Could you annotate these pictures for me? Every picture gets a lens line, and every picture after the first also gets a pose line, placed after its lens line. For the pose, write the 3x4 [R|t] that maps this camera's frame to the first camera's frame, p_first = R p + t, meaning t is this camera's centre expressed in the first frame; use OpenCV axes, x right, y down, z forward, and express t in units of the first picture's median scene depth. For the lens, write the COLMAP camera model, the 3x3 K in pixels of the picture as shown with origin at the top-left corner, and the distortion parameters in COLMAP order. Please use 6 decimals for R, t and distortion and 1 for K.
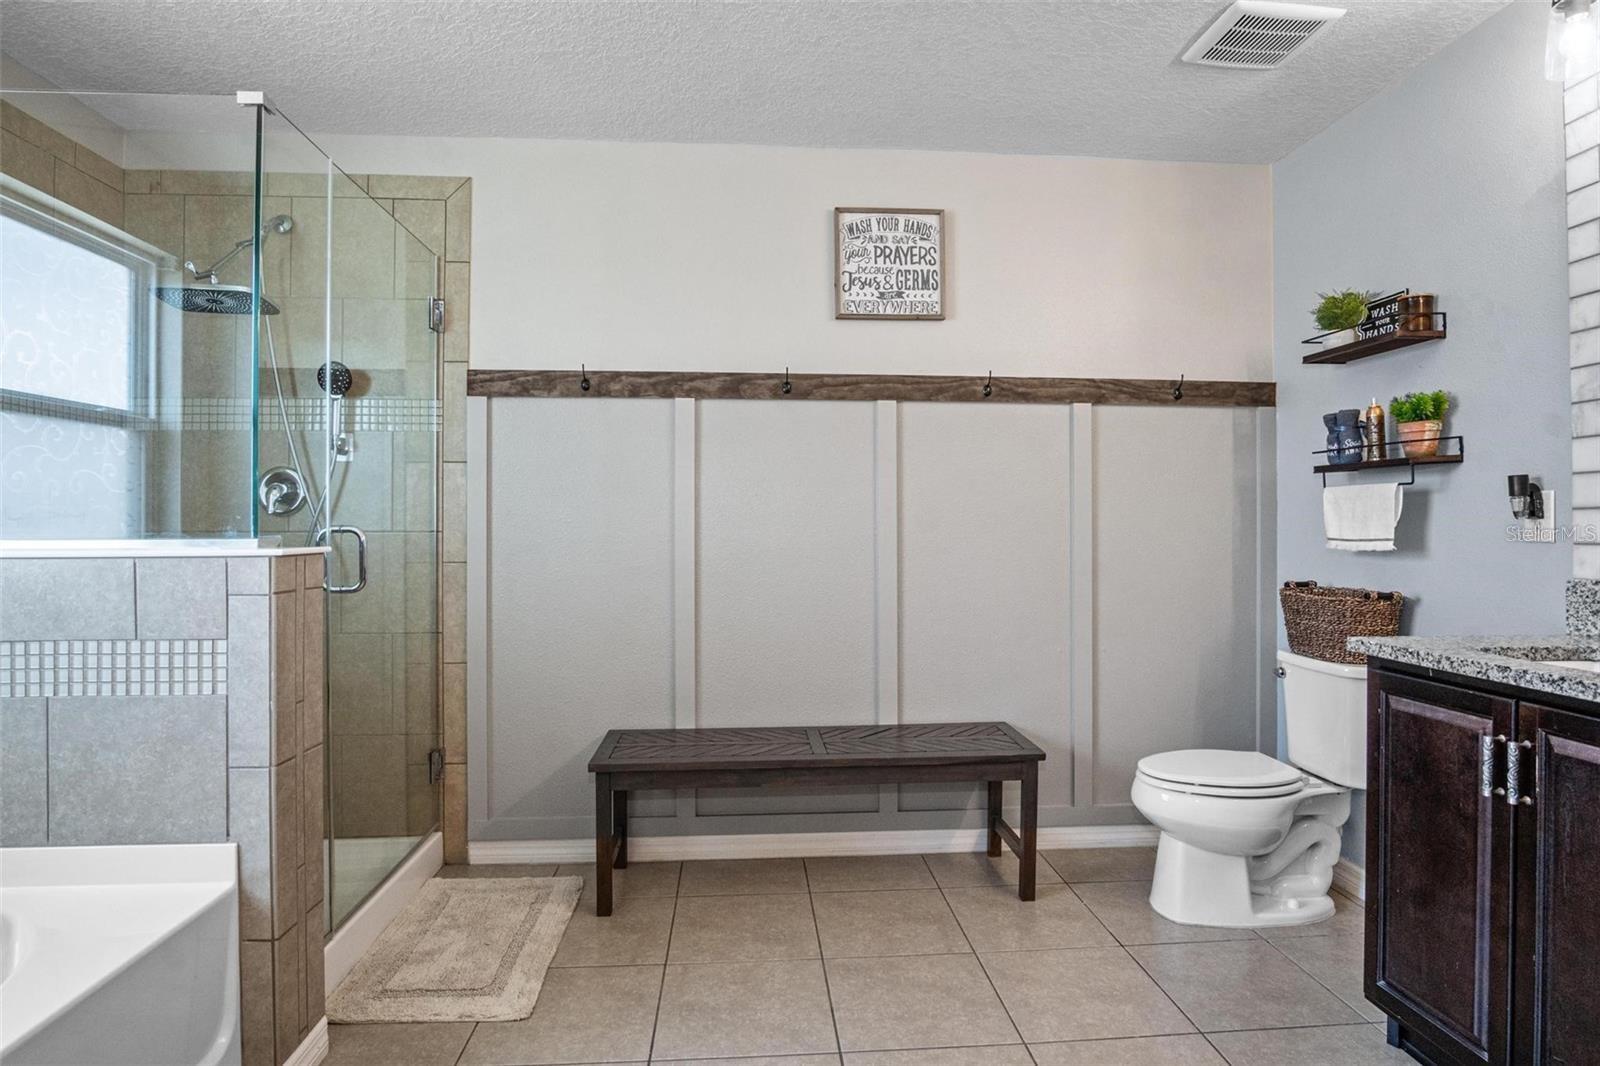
lens RADIAL K [[850.0, 0, 798.7], [0, 850.0, 519.2], [0, 0, 1]] dist [-0.021837, 0.000610]
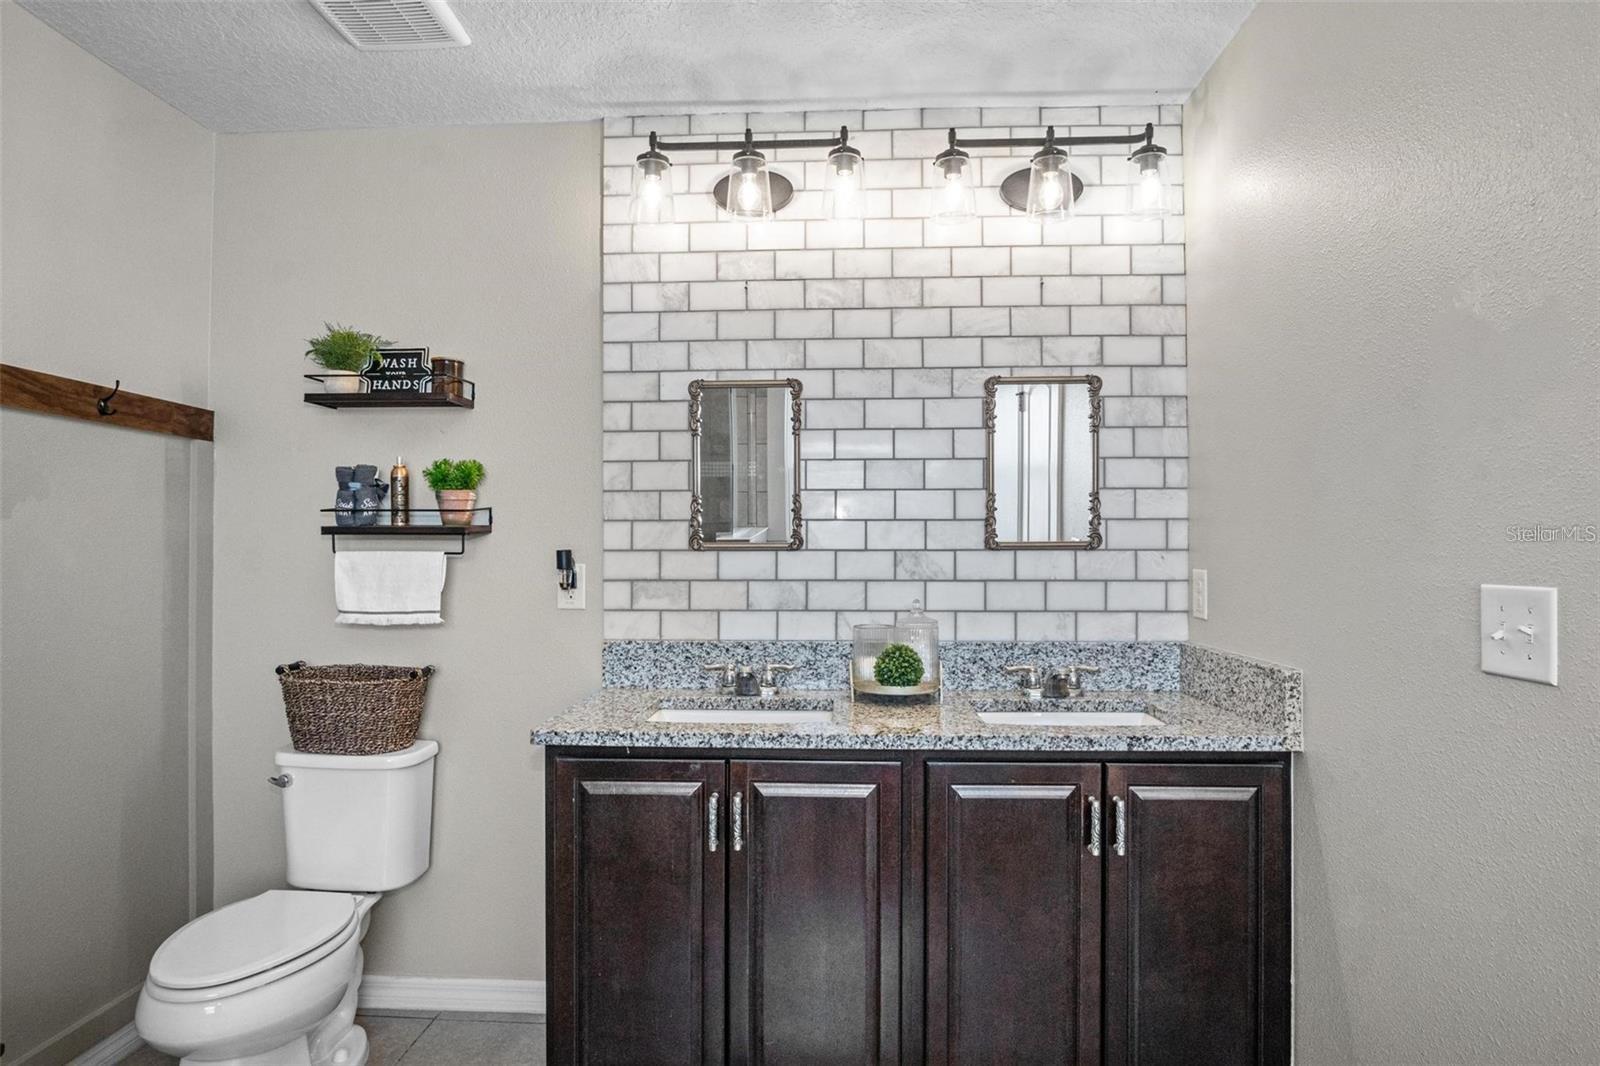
lens RADIAL K [[861.3, 0, 805.0], [0, 861.3, 542.4], [0, 0, 1]] dist [-0.026689, 0.000089]
pose [[0.128861, 0.006405, 0.991642, -0.187617], [-0.004803, 0.999971, -0.005834, -0.047381], [-0.991651, -0.004011, 0.128888, 0.440547]]
